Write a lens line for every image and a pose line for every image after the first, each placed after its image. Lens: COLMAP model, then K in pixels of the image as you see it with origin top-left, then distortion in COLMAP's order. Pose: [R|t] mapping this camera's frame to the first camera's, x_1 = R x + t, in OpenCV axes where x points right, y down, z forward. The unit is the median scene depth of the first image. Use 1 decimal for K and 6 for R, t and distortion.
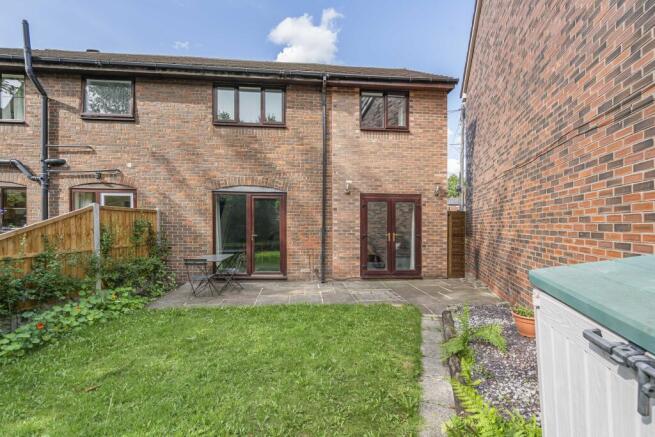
lens RADIAL K [[299.7, 0, 326.3], [0, 299.7, 224.2], [0, 0, 1]] dist [-0.007310, 0.001807]
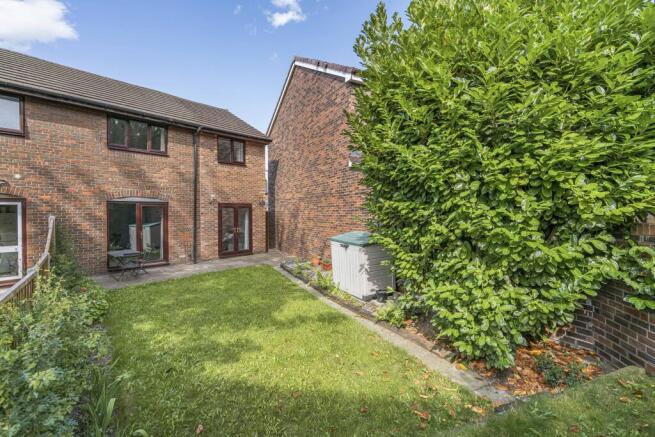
lens RADIAL K [[299.7, 0, 327.4], [0, 299.7, 213.7], [0, 0, 1]] dist [-0.007310, 0.001807]
pose [[0.721384, -0.013881, 0.692396, -0.558836], [0.009530, 0.999903, 0.010117, -0.058260], [-0.692470, -0.000699, 0.721446, -0.515186]]
